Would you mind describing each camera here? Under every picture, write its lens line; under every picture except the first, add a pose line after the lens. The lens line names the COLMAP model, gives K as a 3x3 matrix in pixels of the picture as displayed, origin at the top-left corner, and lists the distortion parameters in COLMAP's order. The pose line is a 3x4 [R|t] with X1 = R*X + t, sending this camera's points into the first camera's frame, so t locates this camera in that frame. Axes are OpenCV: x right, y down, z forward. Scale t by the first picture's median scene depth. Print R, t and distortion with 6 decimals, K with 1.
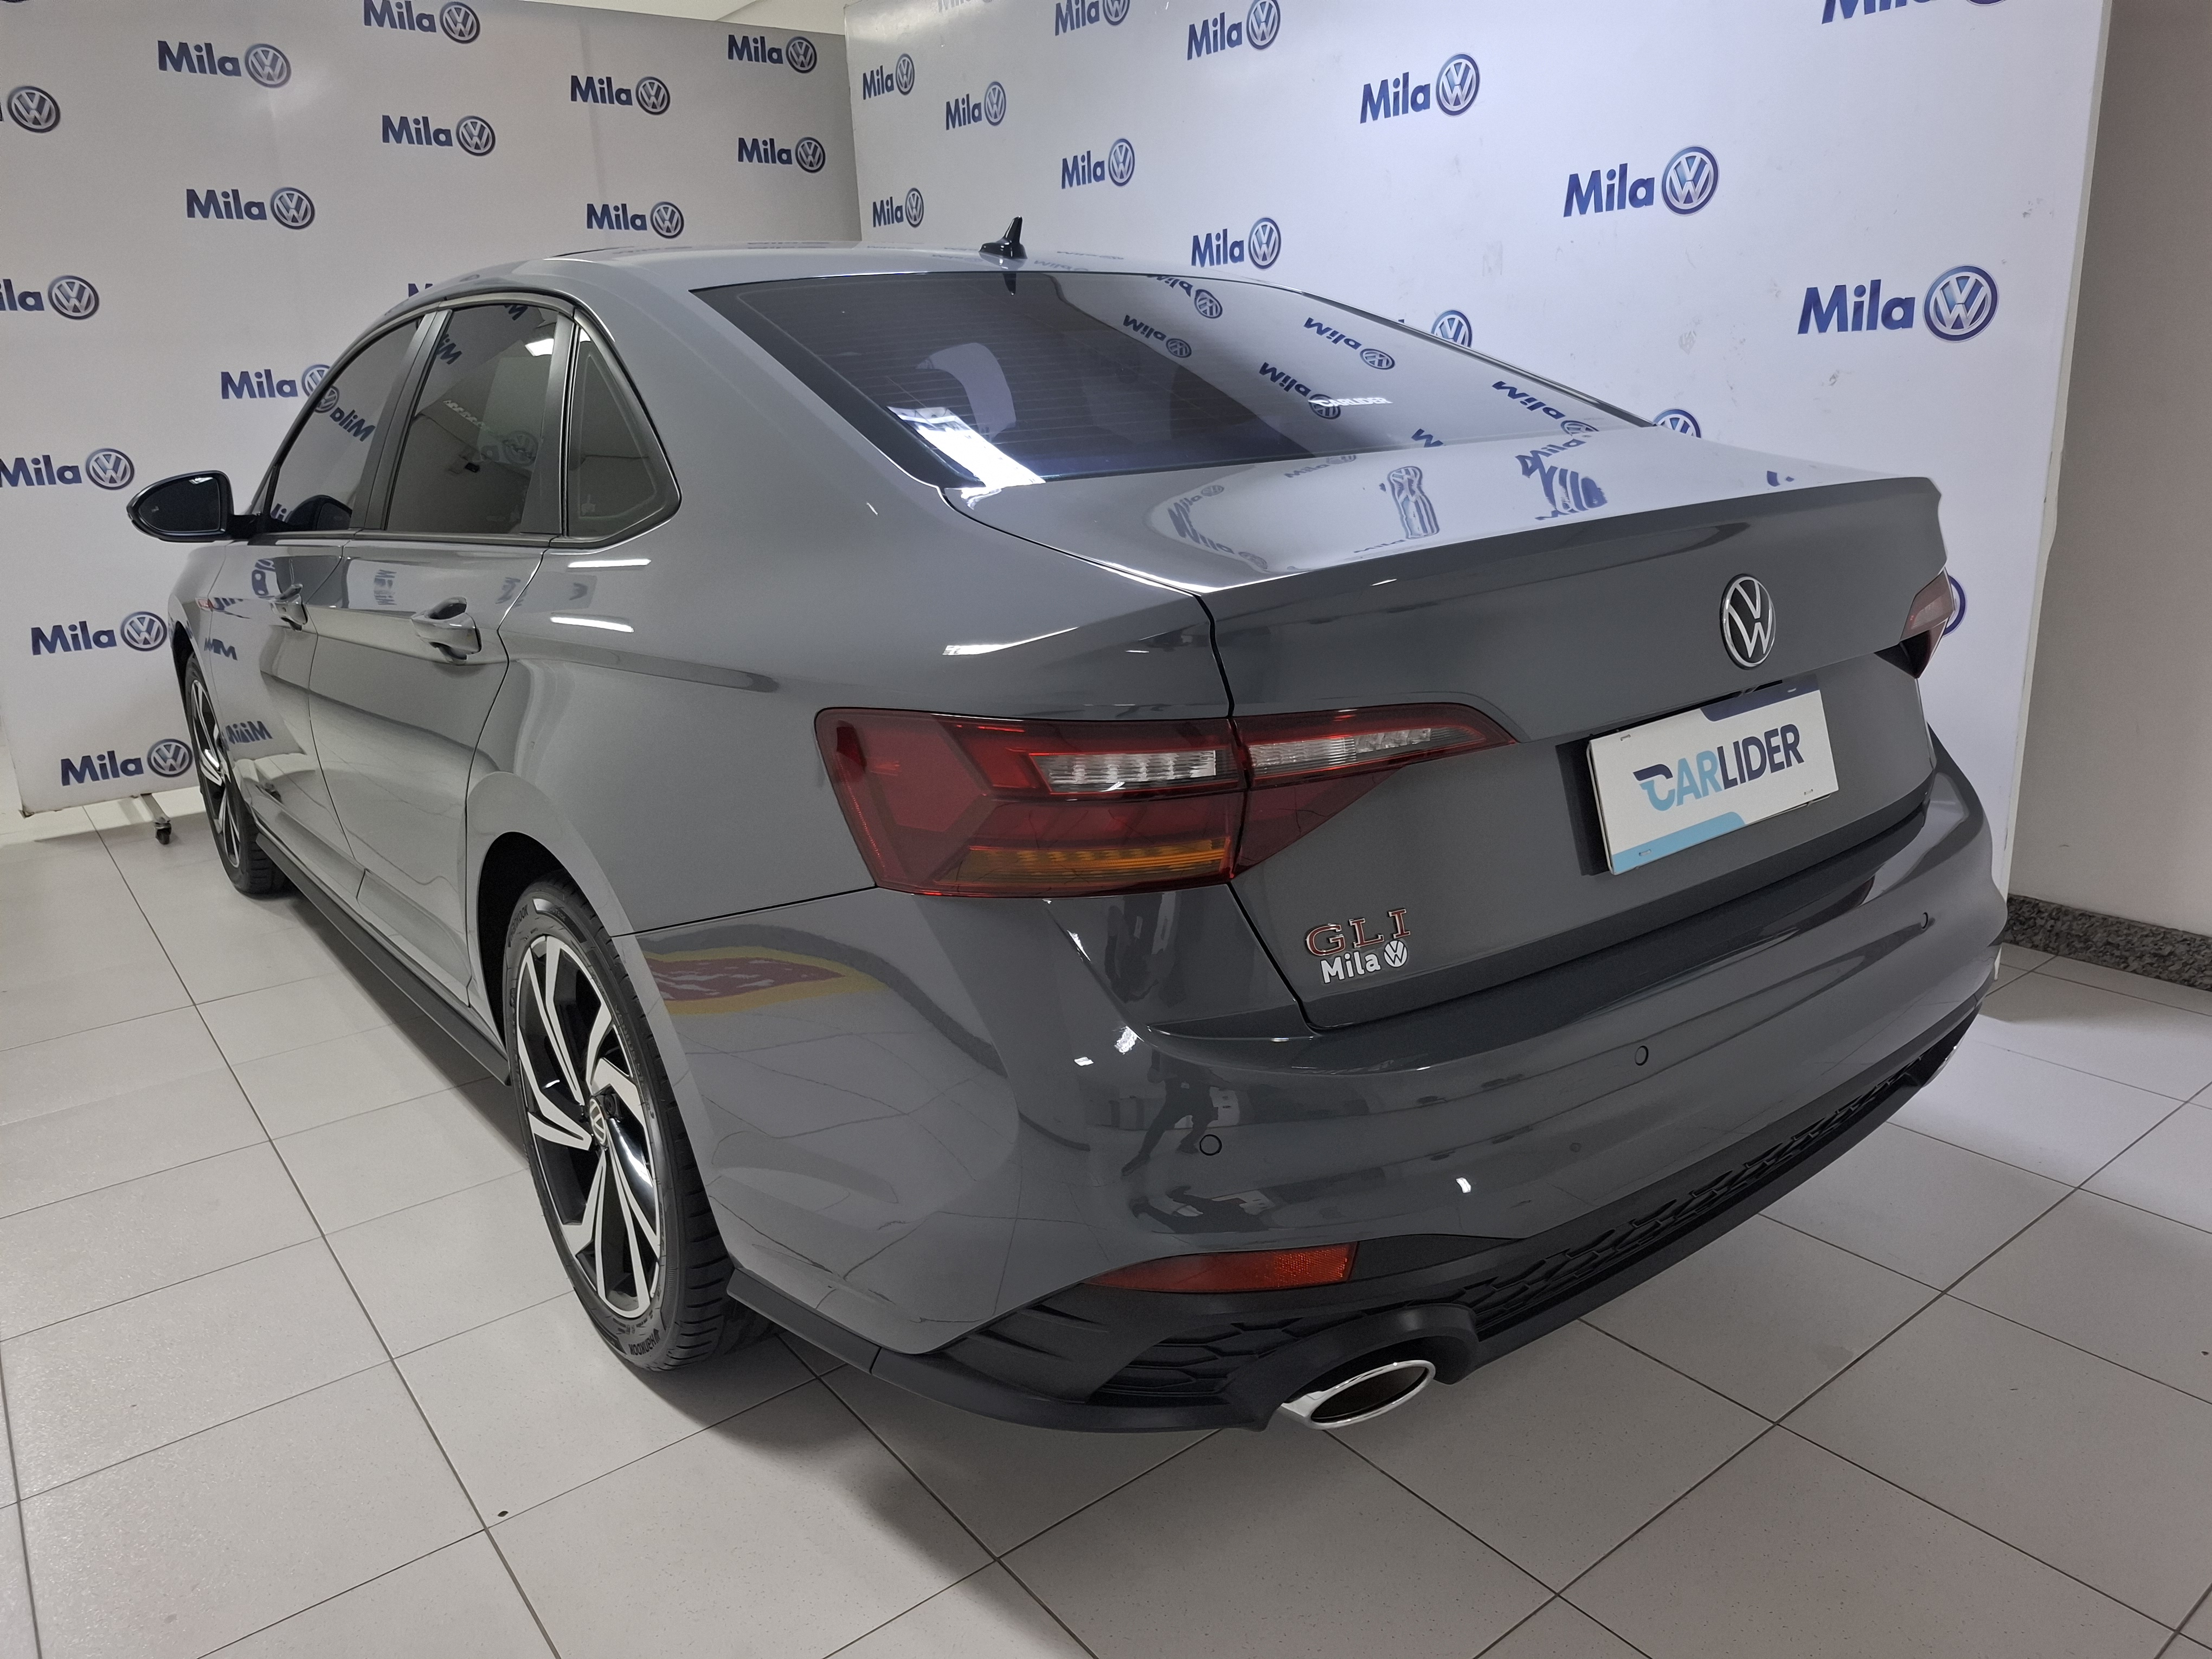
lens RADIAL K [[1486.1, 0, 1031.6], [0, 1486.1, 806.4], [0, 0, 1]] dist [0.078727, -0.097064]
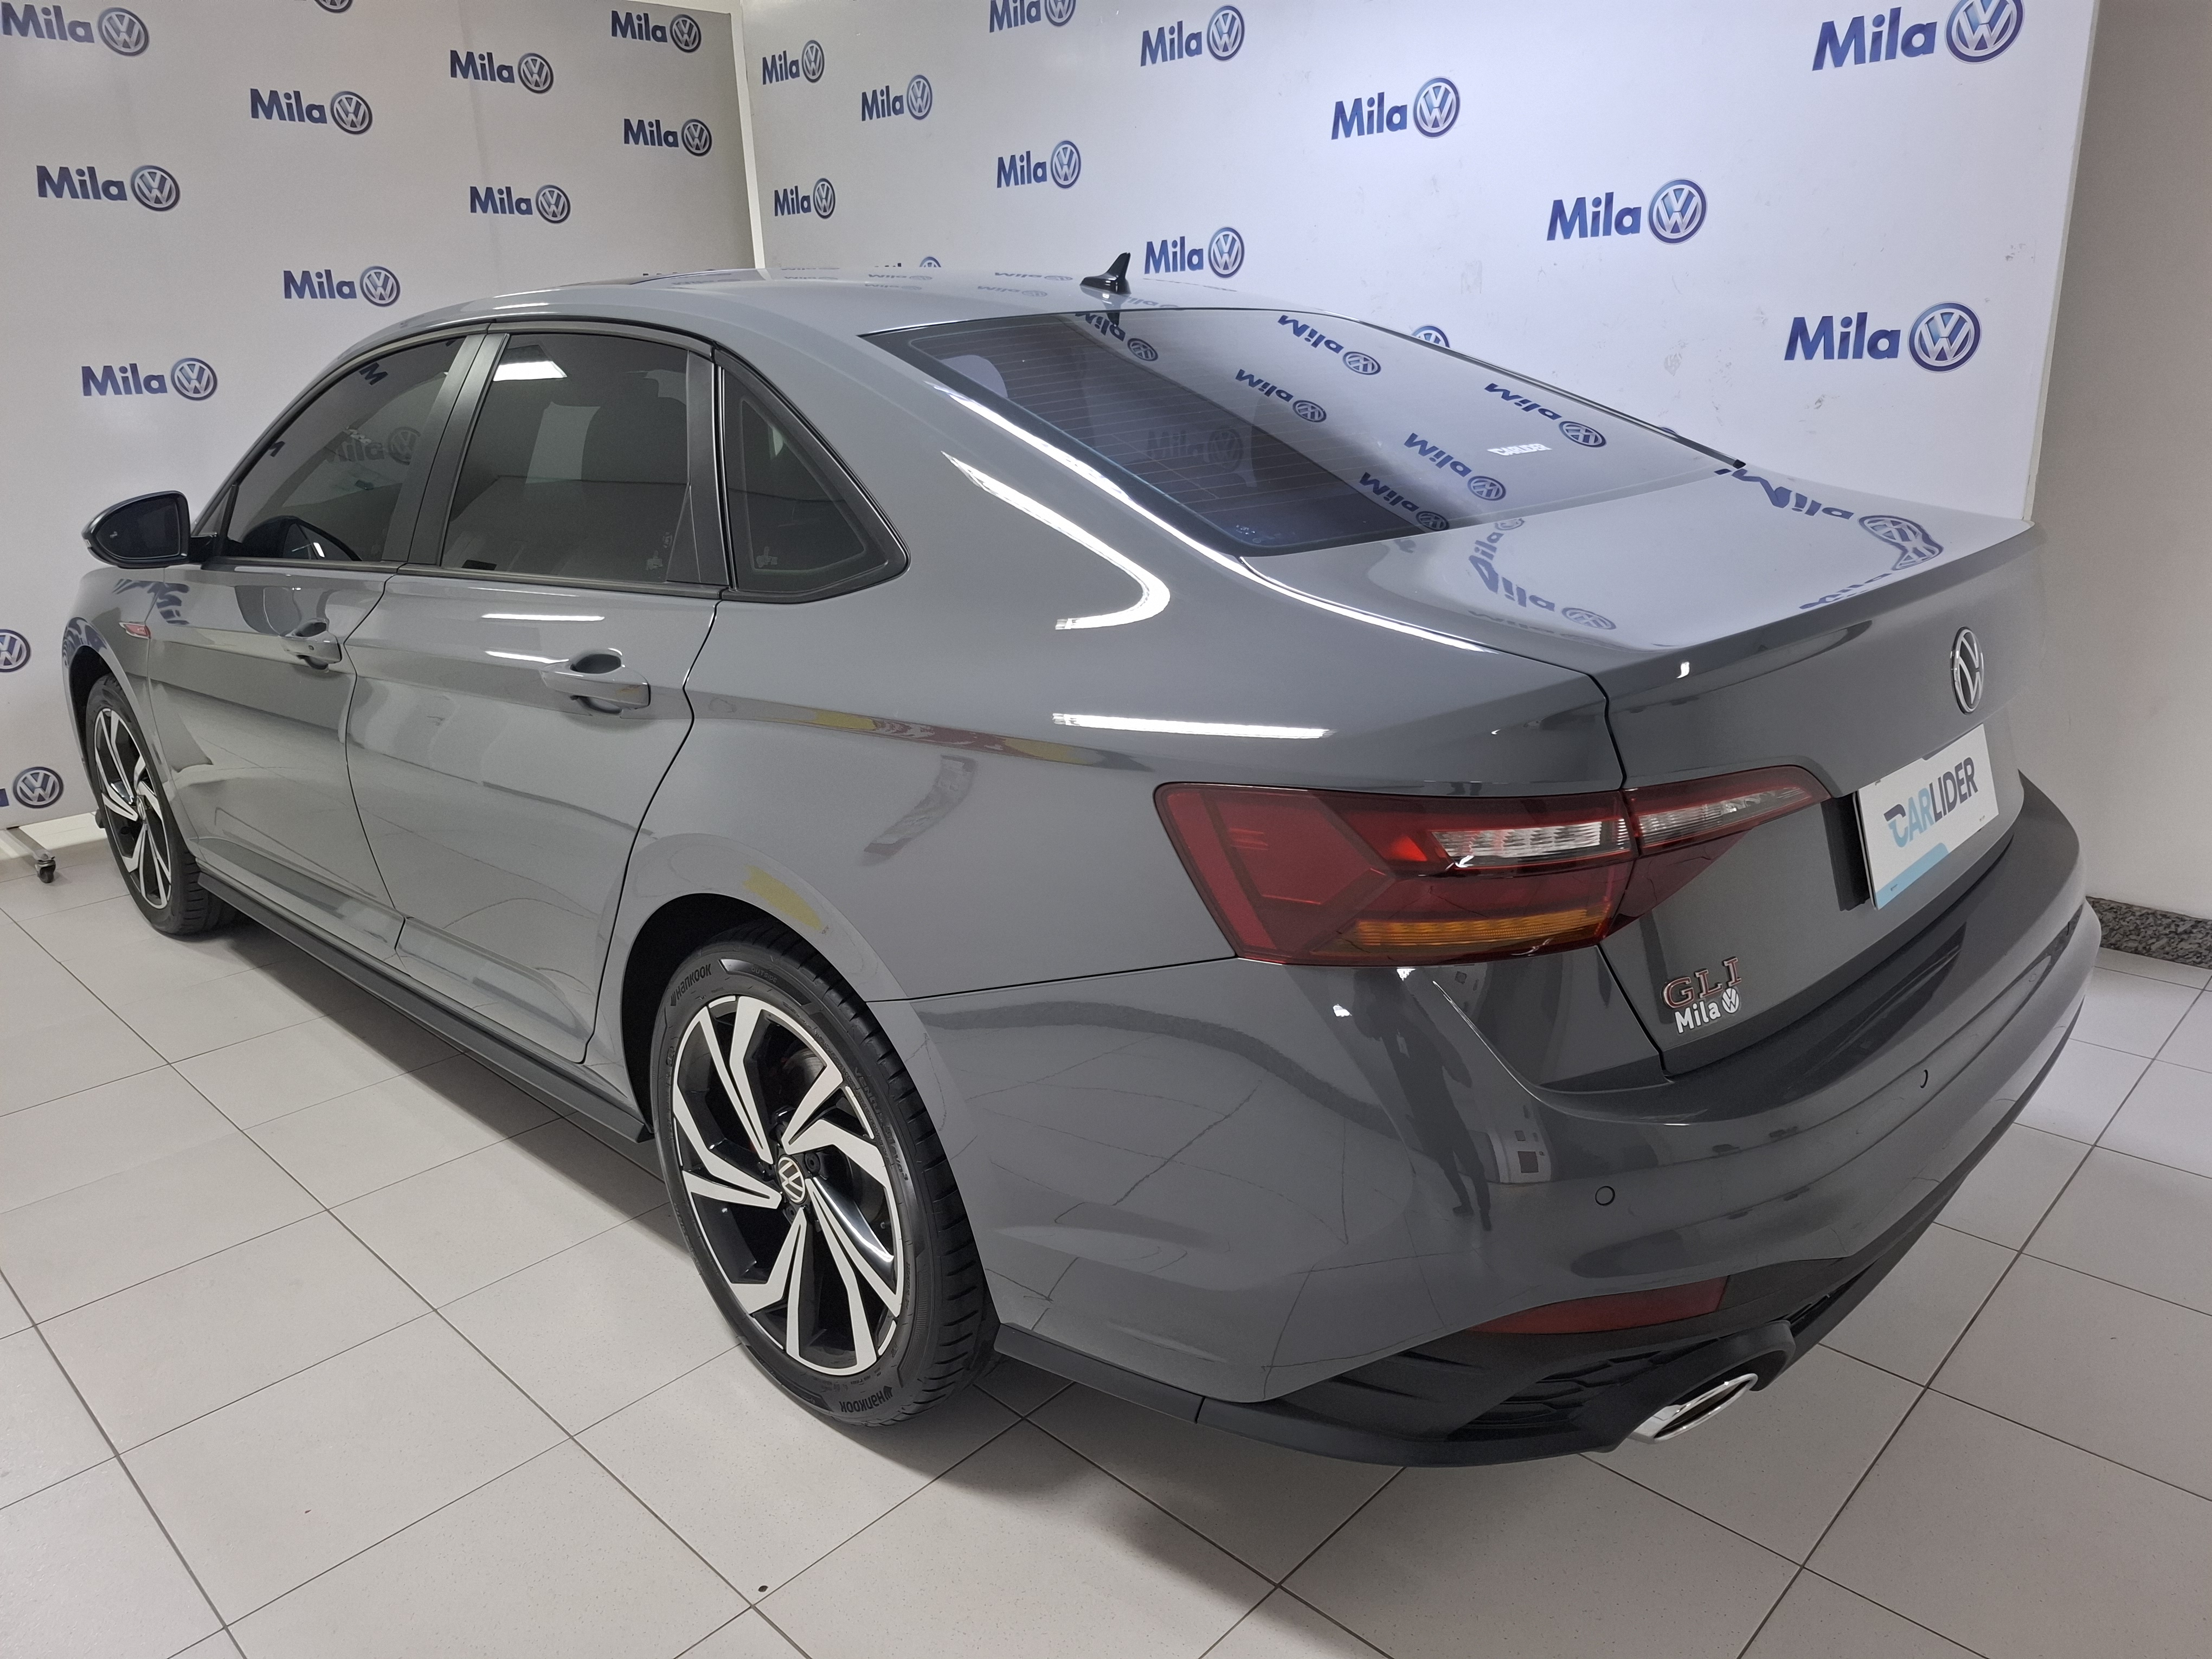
lens RADIAL K [[1488.8, 0, 1029.8], [0, 1488.8, 817.4], [0, 0, 1]] dist [0.073685, -0.087386]
pose [[0.990124, -0.036141, 0.135455, -0.160741], [0.032745, 0.999093, 0.027213, -0.031690], [-0.136315, -0.022509, 0.990410, 0.003022]]
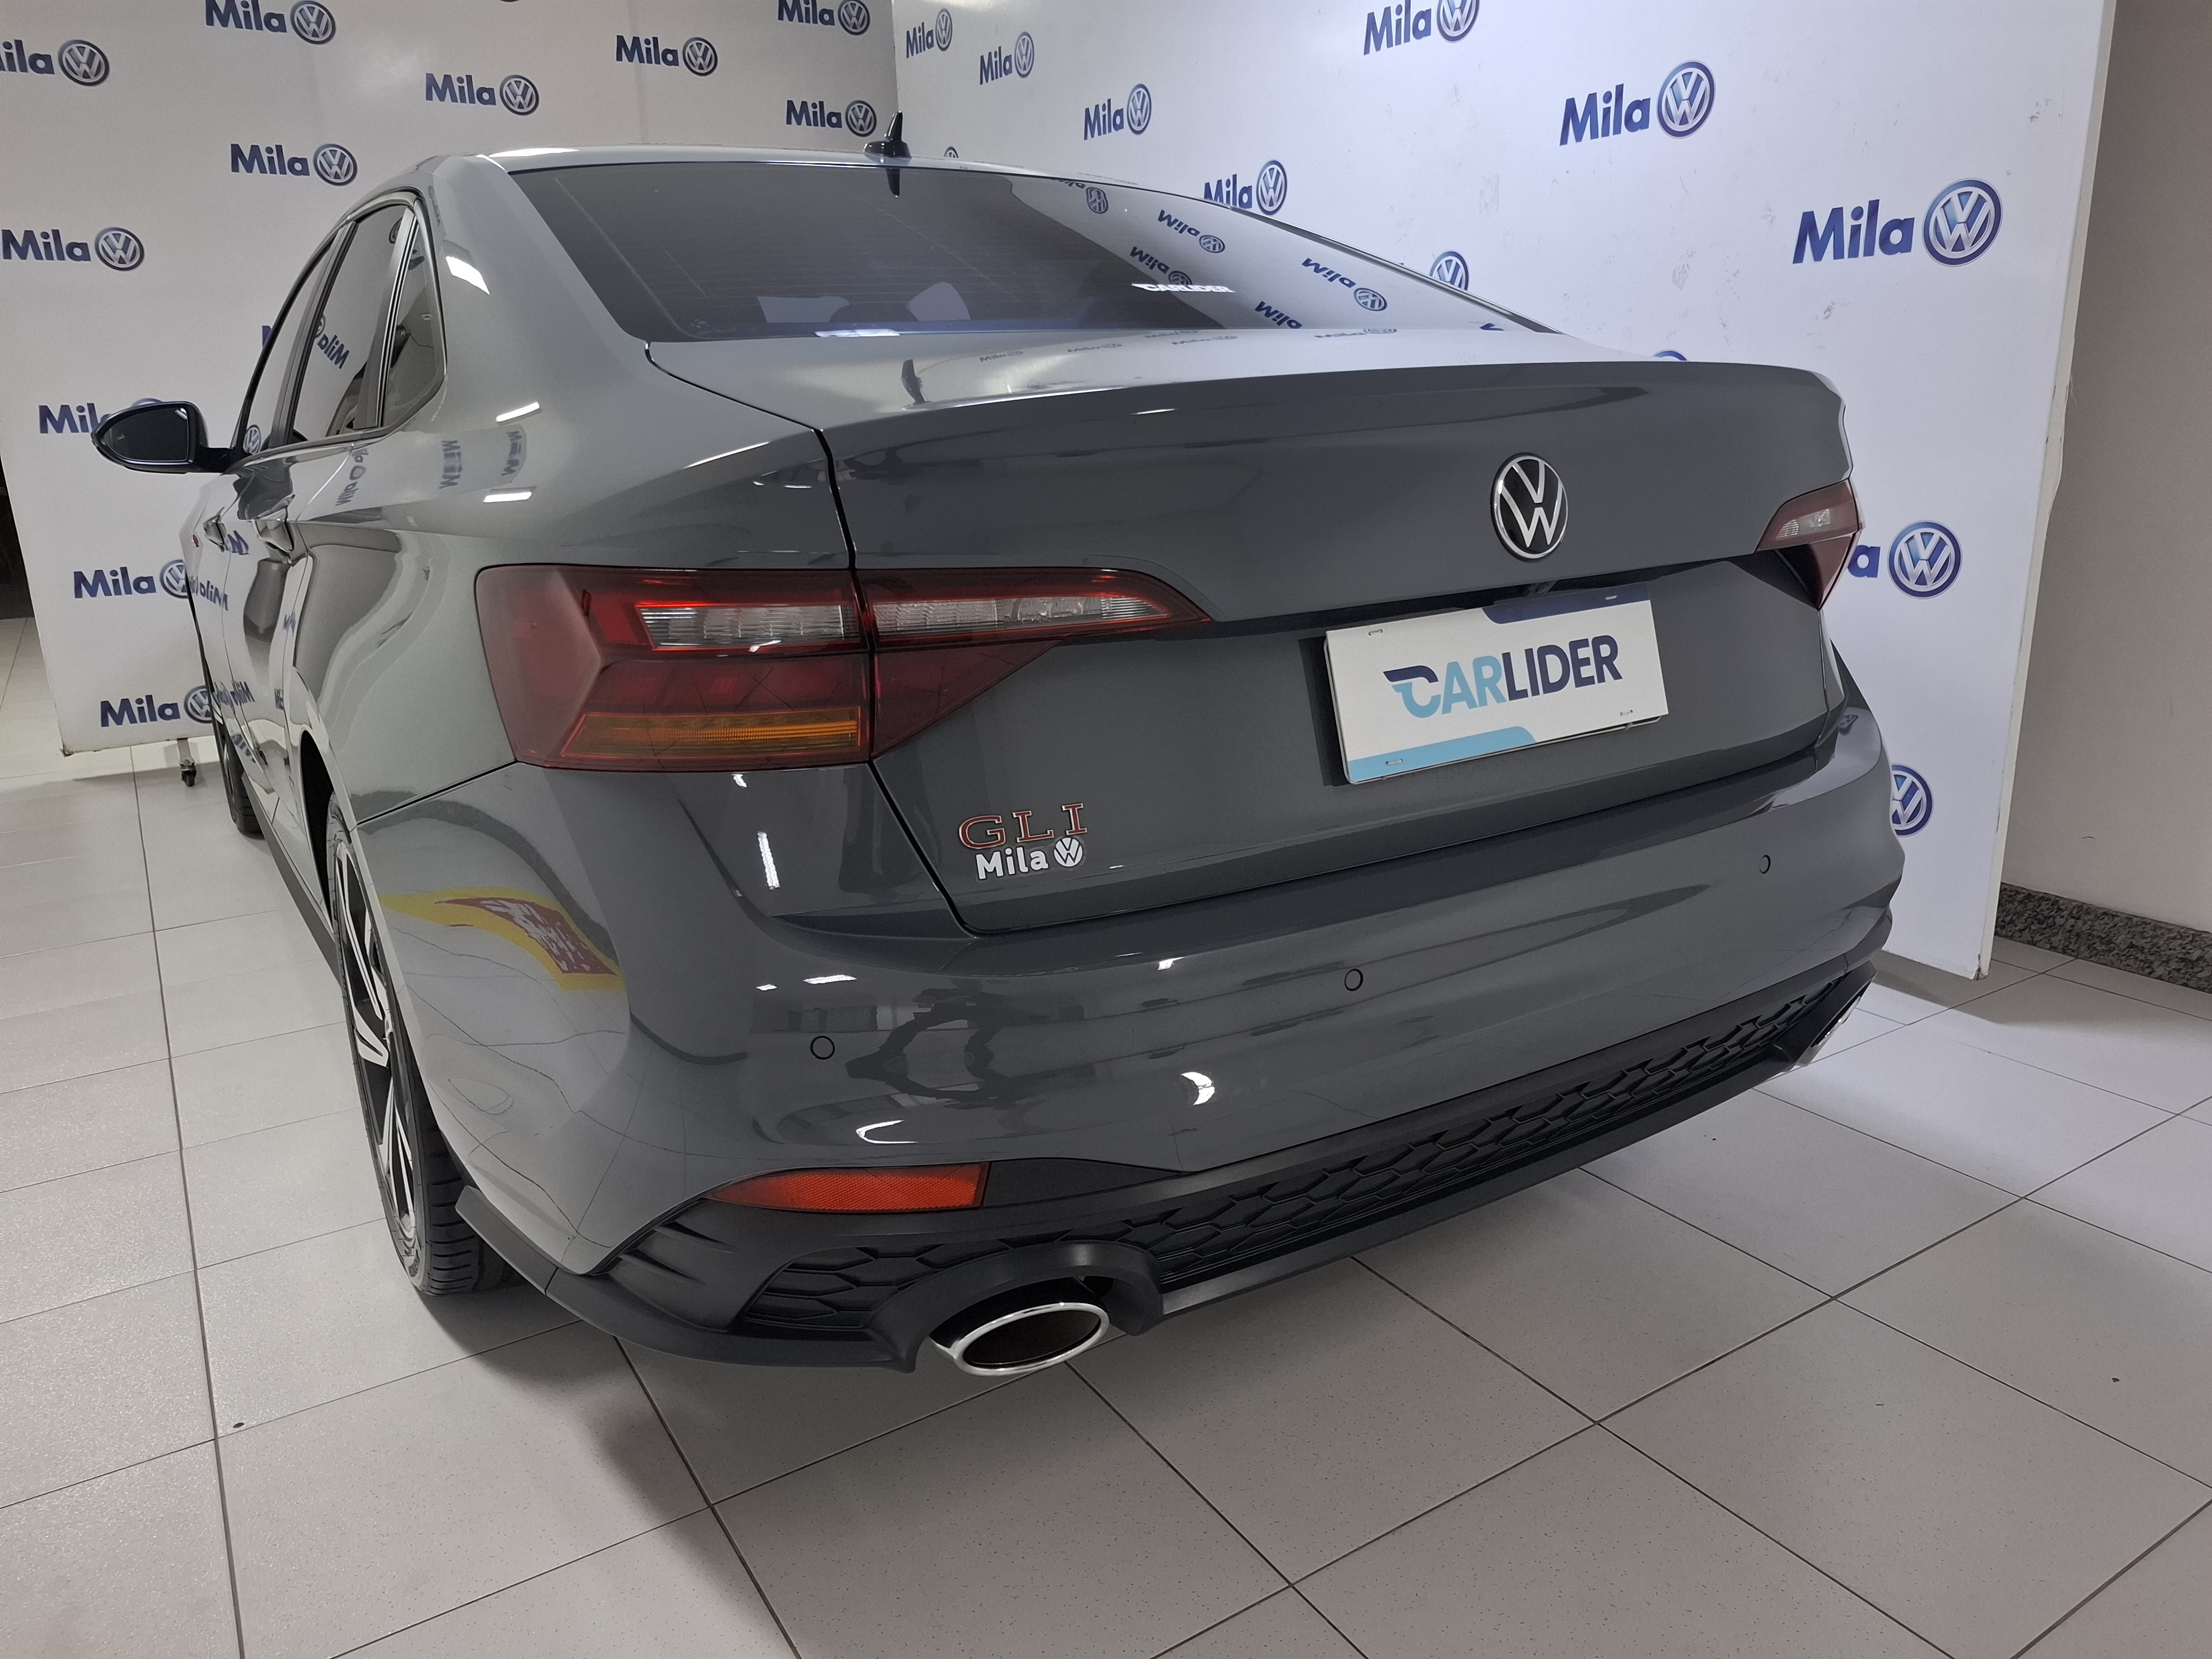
lens RADIAL K [[1488.8, 0, 1029.8], [0, 1488.8, 817.4], [0, 0, 1]] dist [0.073685, -0.087386]
pose [[0.995894, 0.036297, -0.082928, 0.120991], [-0.035900, 0.999336, 0.006269, 0.029953], [0.083100, -0.003266, 0.996536, 0.042316]]
